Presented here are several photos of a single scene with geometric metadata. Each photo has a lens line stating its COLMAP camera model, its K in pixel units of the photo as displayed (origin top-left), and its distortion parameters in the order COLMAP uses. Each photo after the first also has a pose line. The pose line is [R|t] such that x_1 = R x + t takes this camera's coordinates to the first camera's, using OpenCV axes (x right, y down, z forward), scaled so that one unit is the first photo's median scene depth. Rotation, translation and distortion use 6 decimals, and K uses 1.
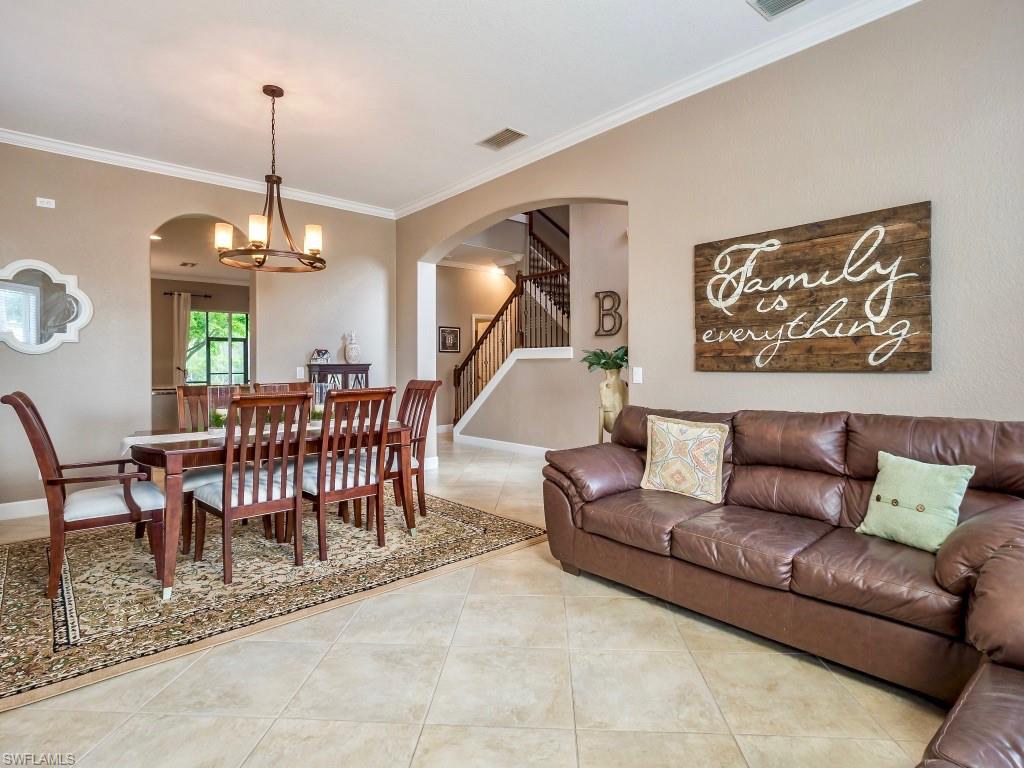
lens RADIAL K [[542.8, 0, 516.1], [0, 542.8, 370.5], [0, 0, 1]] dist [-0.000705, -0.000861]
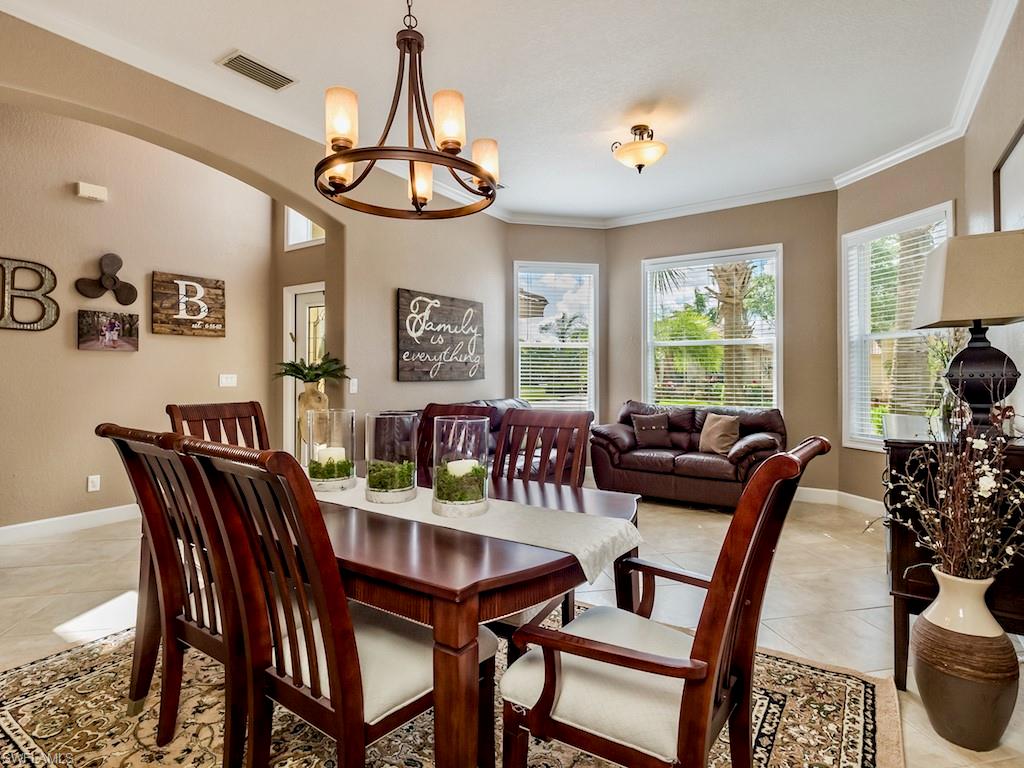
lens RADIAL K [[542.8, 0, 516.1], [0, 542.8, 370.5], [0, 0, 1]] dist [-0.000705, -0.000861]
pose [[-0.266951, 0.008355, 0.963674, -1.166625], [0.008986, 0.999941, -0.006180, -0.017343], [-0.963668, 0.007010, -0.267010, 1.212962]]
